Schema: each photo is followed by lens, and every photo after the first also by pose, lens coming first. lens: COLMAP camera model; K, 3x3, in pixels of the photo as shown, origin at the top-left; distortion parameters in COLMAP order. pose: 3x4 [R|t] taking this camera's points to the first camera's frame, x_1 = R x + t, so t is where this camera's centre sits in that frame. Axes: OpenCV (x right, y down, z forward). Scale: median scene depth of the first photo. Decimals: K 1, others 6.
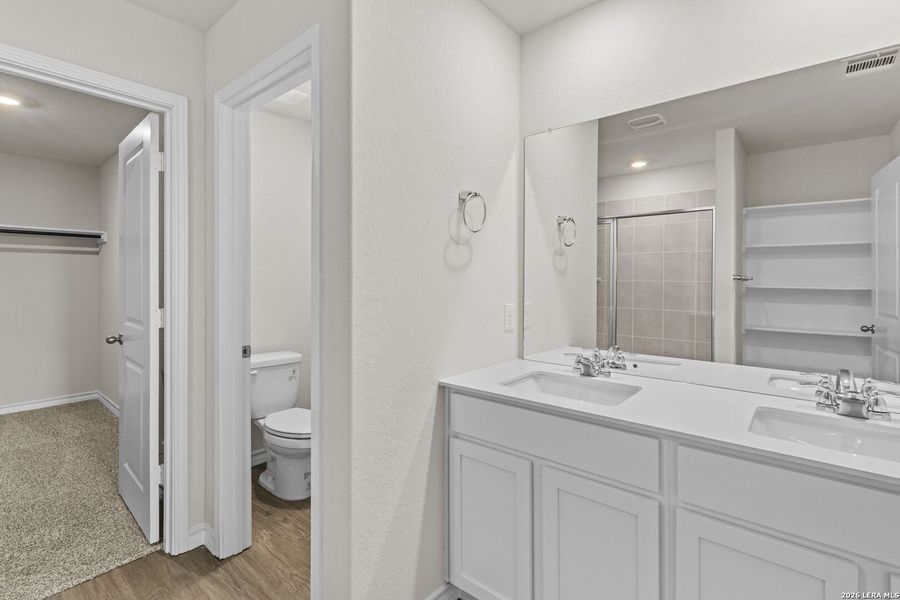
lens RADIAL K [[409.8, 0, 452.2], [0, 409.8, 277.6], [0, 0, 1]] dist [0.001565, 0.000092]
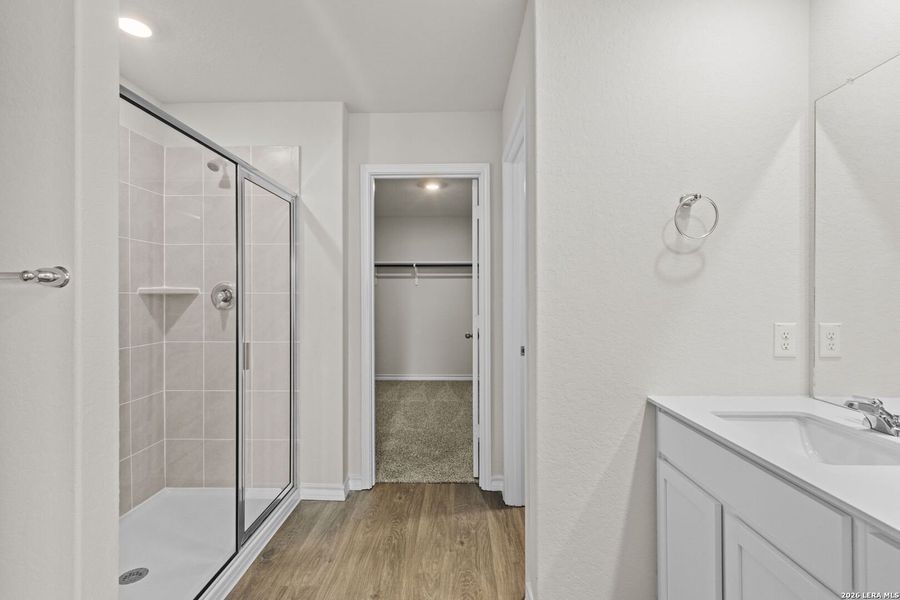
lens RADIAL K [[388.6, 0, 439.6], [0, 388.6, 292.0], [0, 0, 1]] dist [-0.000975, -0.000330]
pose [[0.648668, -0.009312, -0.761015, 0.284816], [0.006296, 0.999957, -0.006869, 0.005909], [0.761045, -0.000336, 0.648698, 0.023576]]
